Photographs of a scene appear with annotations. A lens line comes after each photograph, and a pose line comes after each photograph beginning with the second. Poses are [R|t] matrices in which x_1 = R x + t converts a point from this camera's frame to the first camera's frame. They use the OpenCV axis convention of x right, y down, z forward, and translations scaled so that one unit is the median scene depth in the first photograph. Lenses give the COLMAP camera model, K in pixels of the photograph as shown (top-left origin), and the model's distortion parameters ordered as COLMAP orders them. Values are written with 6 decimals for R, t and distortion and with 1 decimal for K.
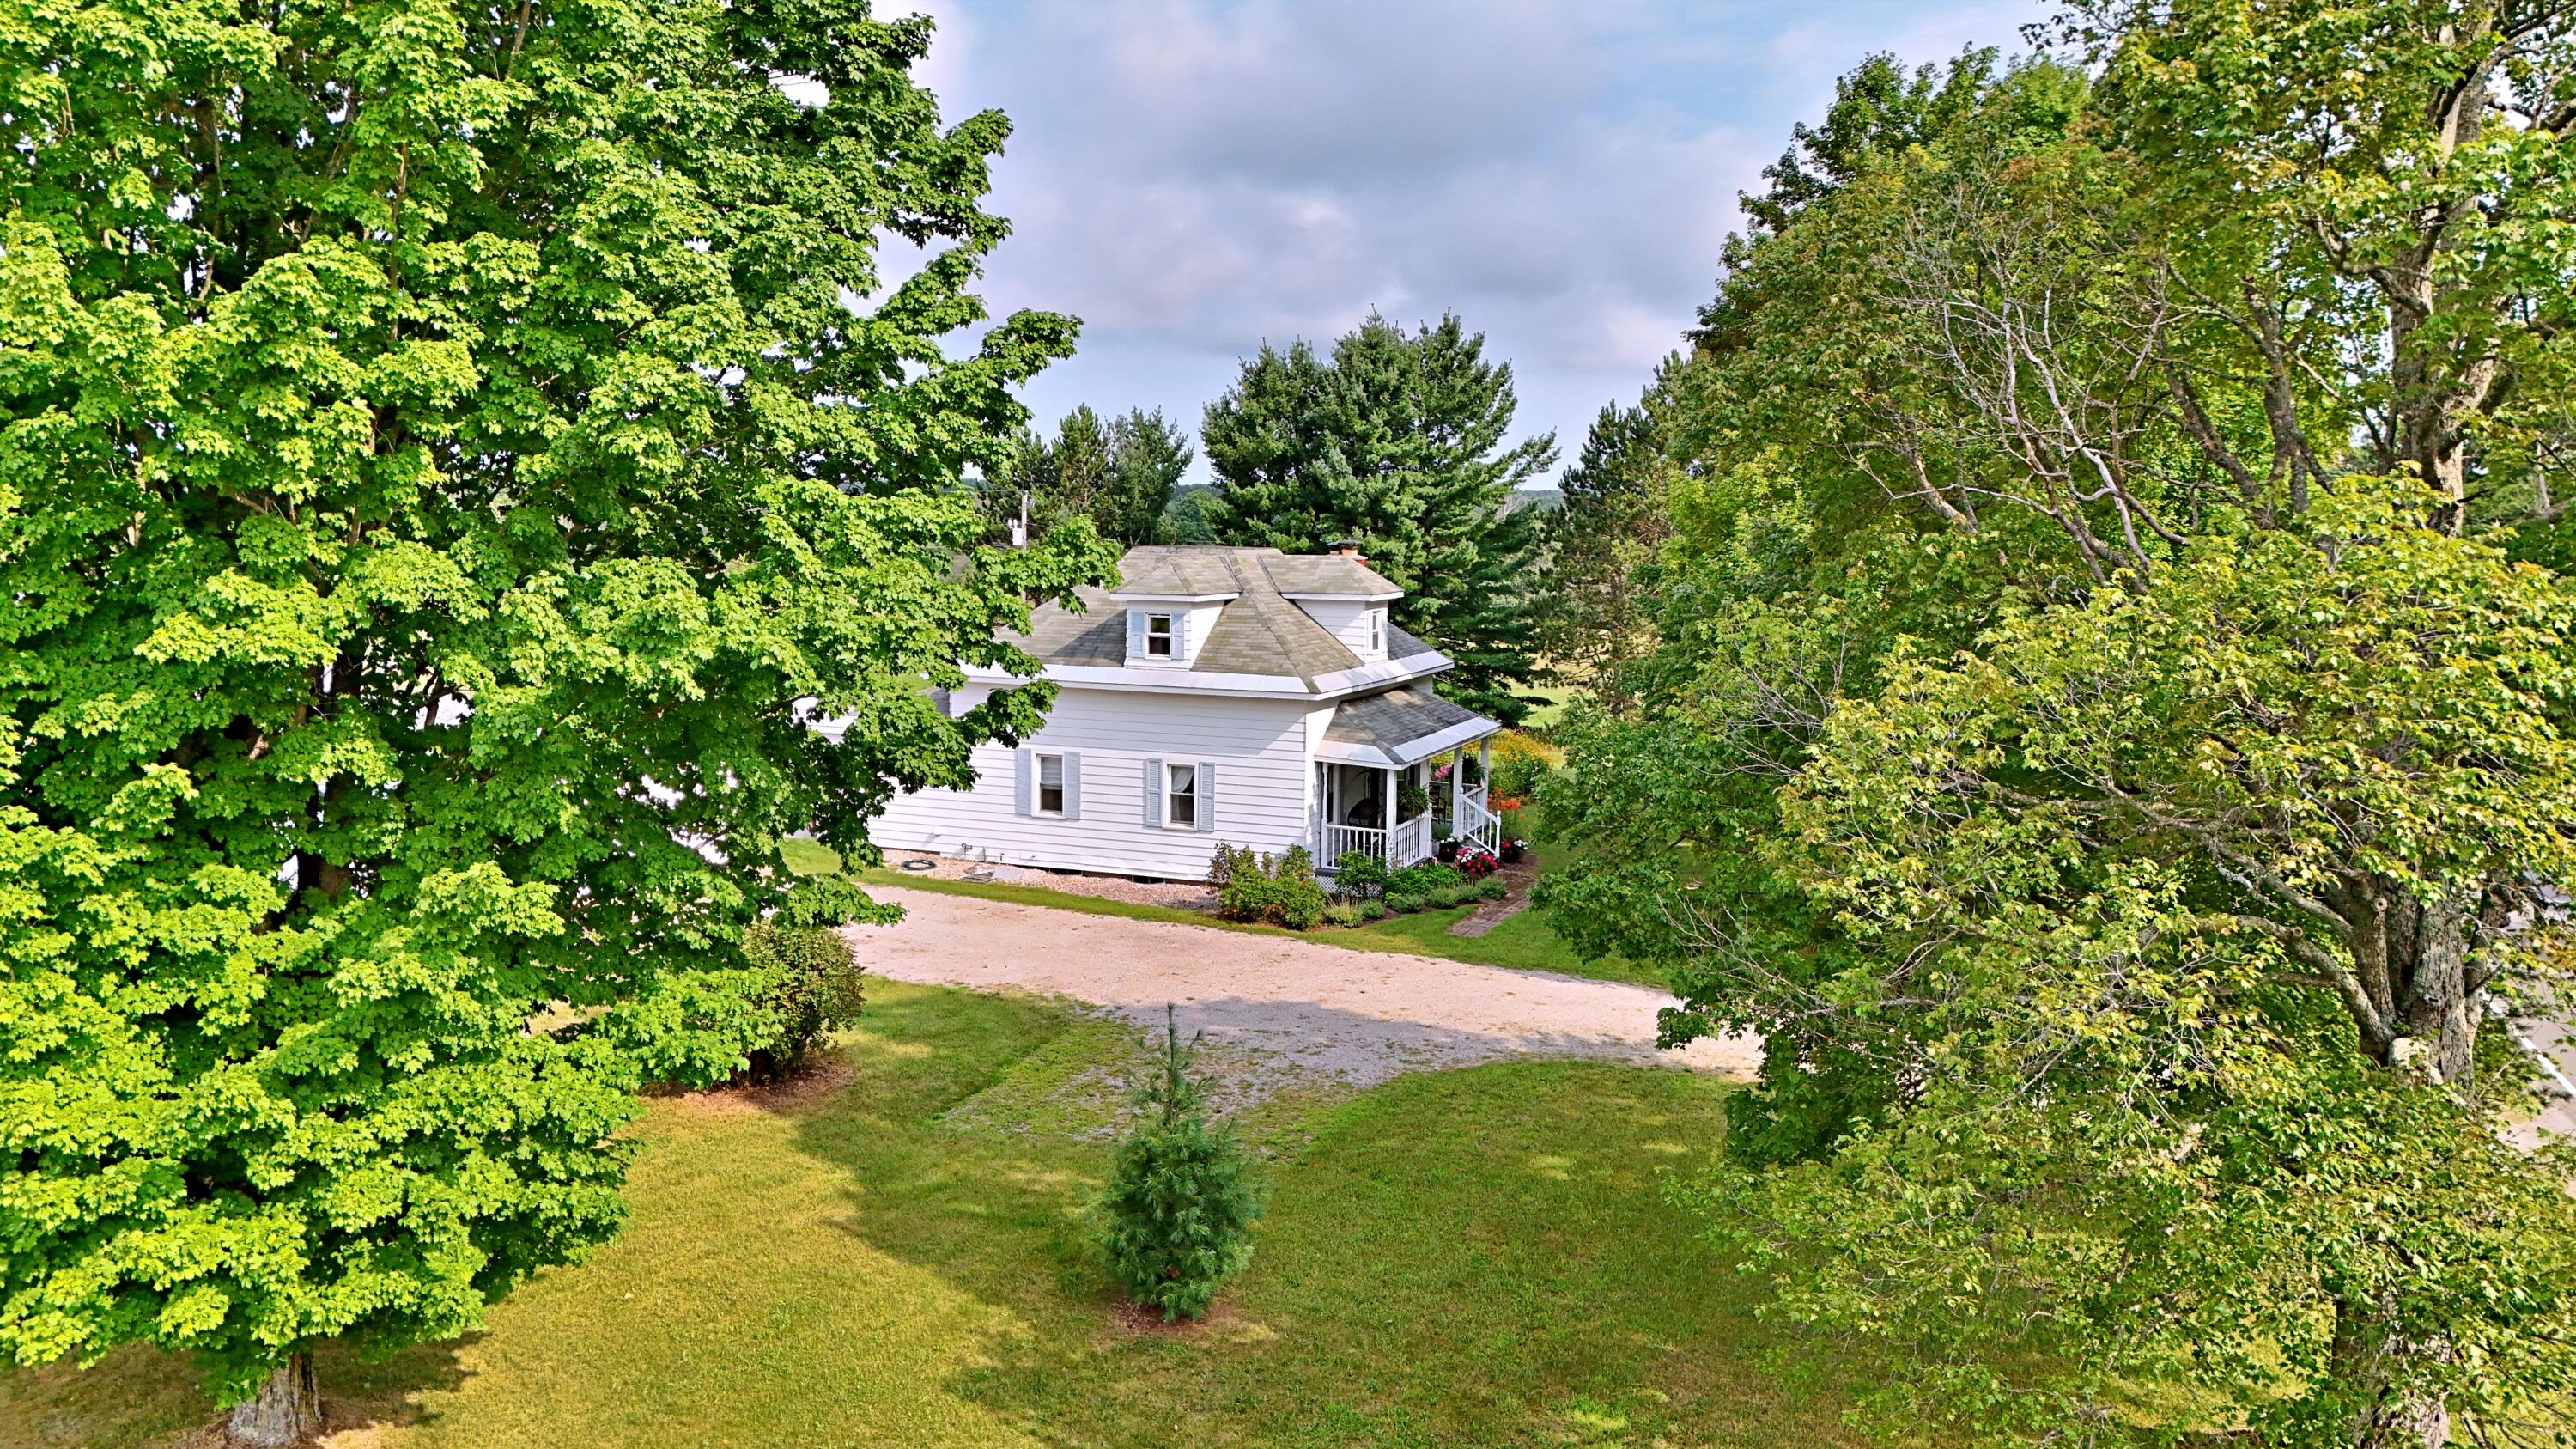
lens RADIAL K [[1882.4, 0, 1288.0], [0, 1882.4, 721.7], [0, 0, 1]] dist [0.071300, -0.060734]
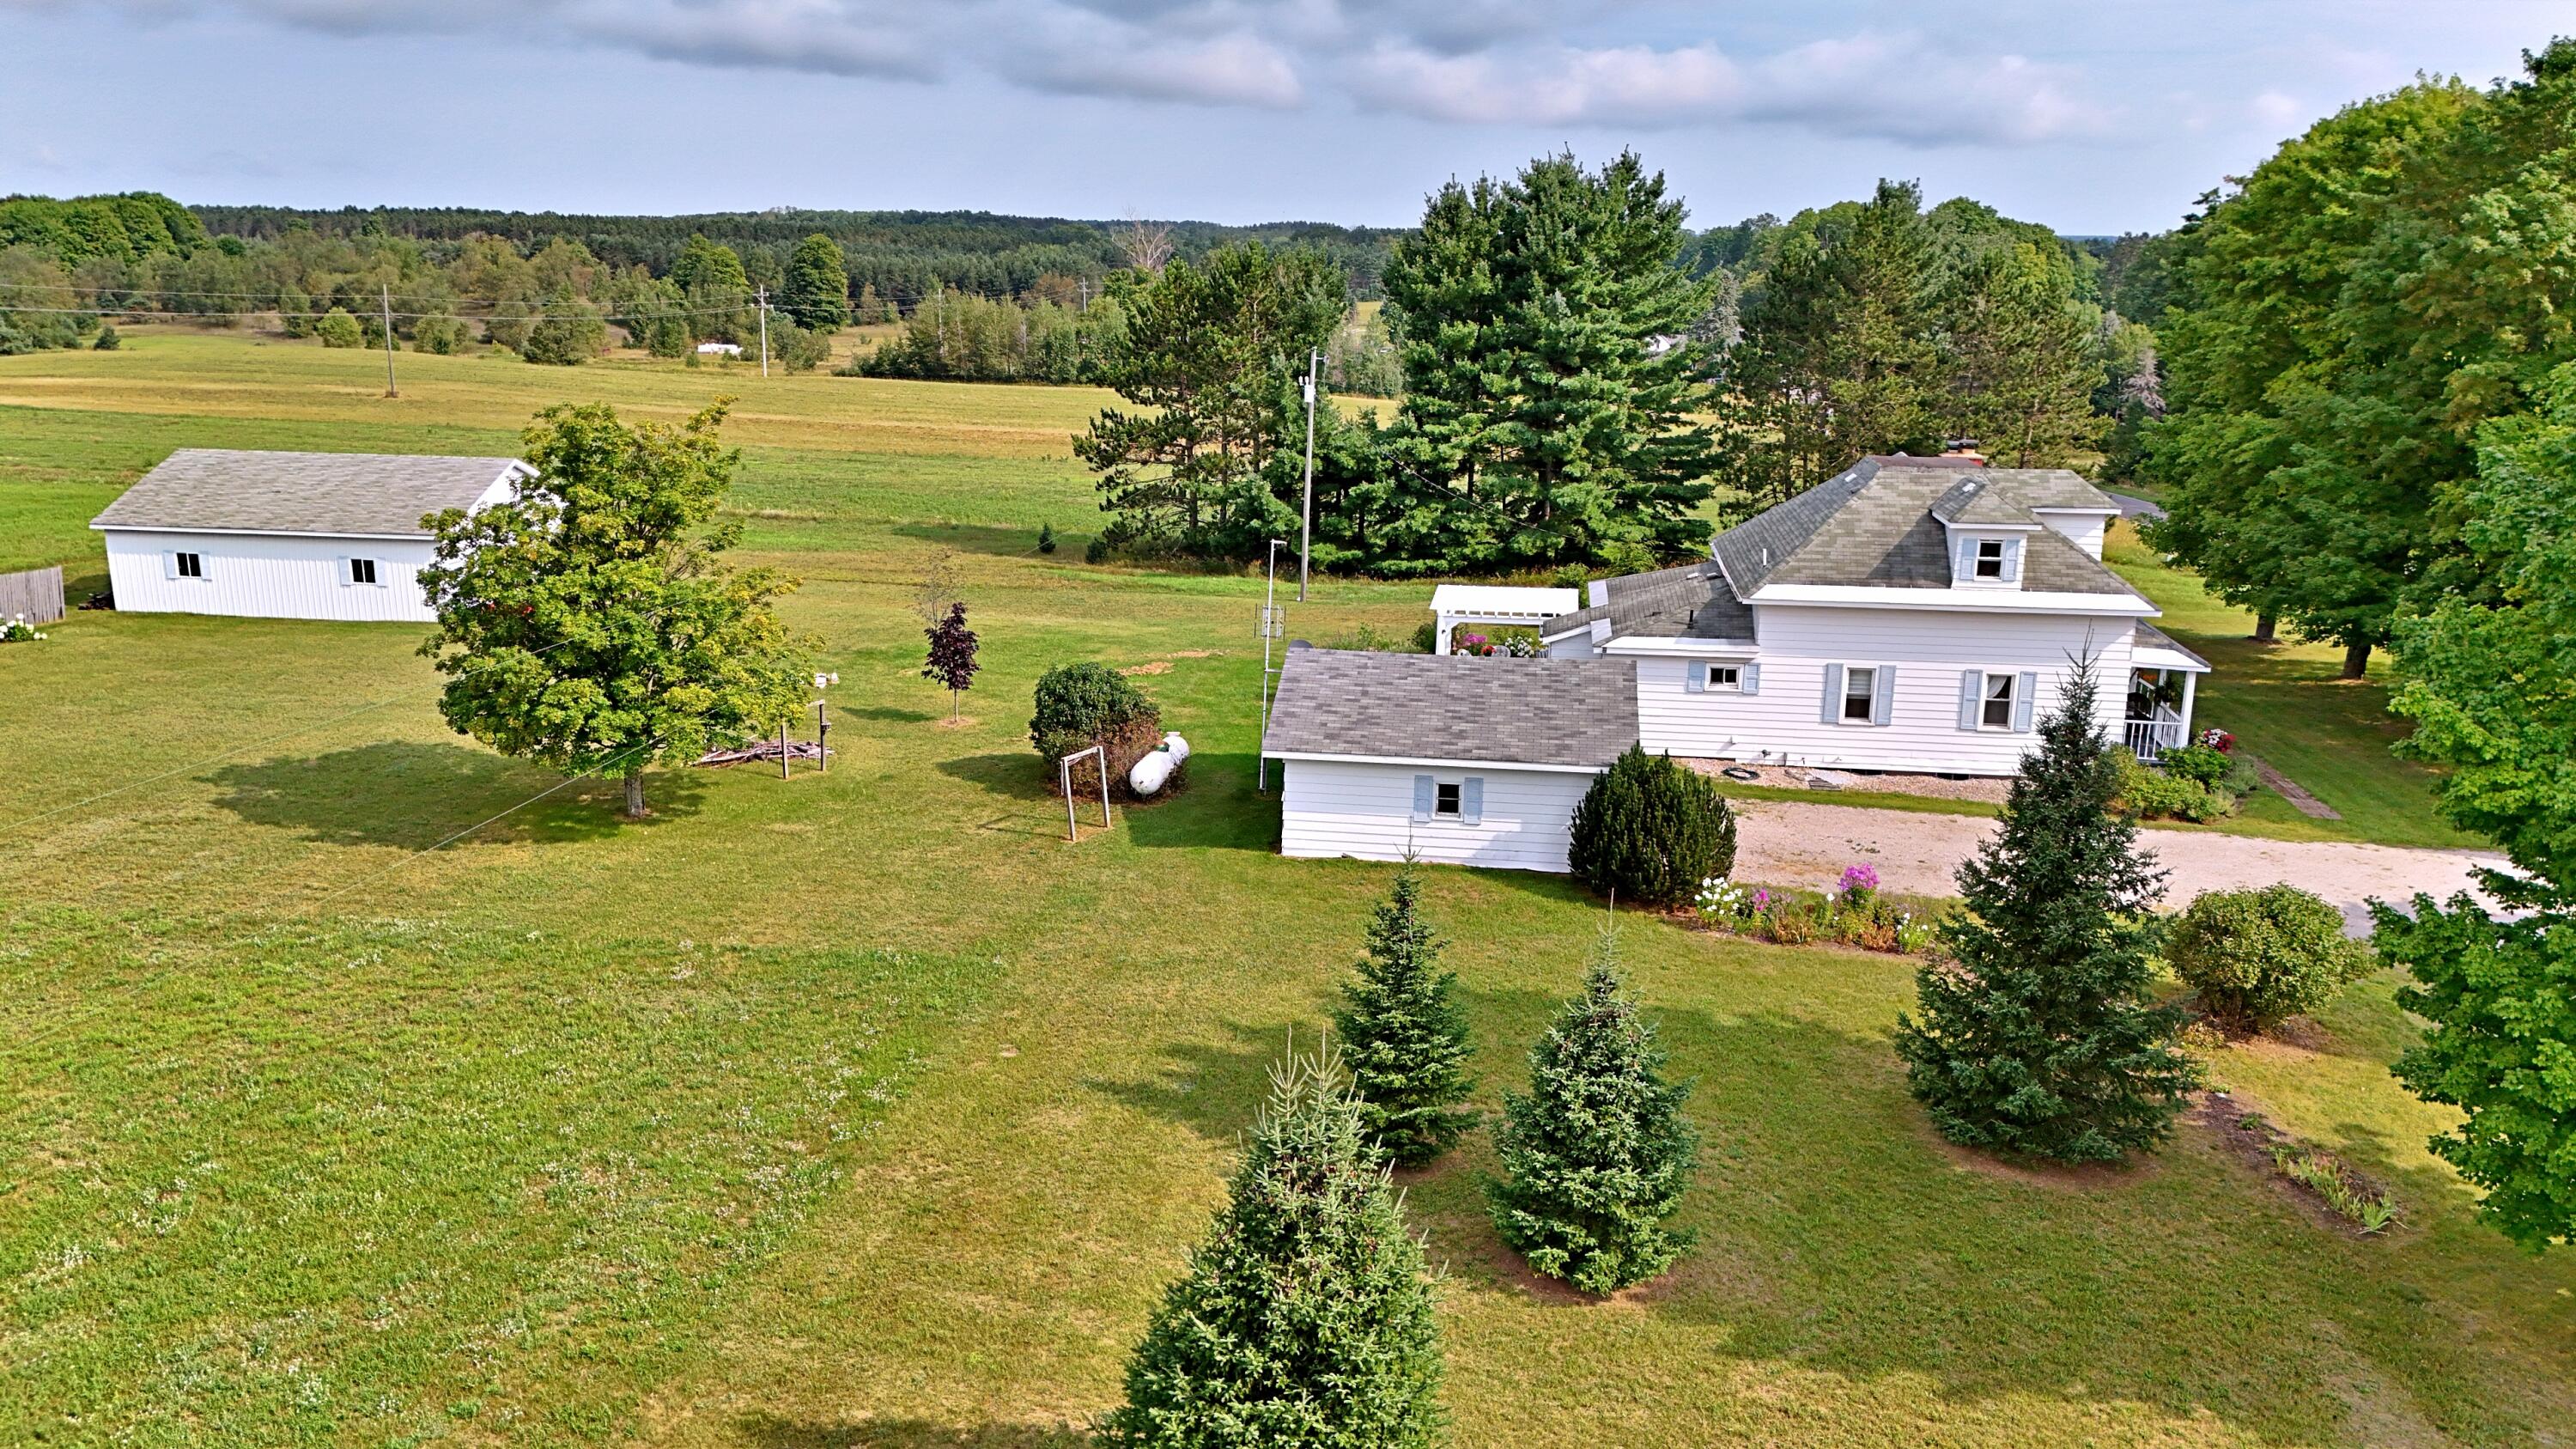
lens RADIAL K [[1882.4, 0, 1282.0], [0, 1882.4, 723.9], [0, 0, 1]] dist [0.071300, -0.060734]
pose [[0.978227, -0.067255, 0.196338, -0.692675], [0.040510, 0.989716, 0.137189, -0.118969], [-0.203546, -0.126248, 0.970892, -0.010581]]
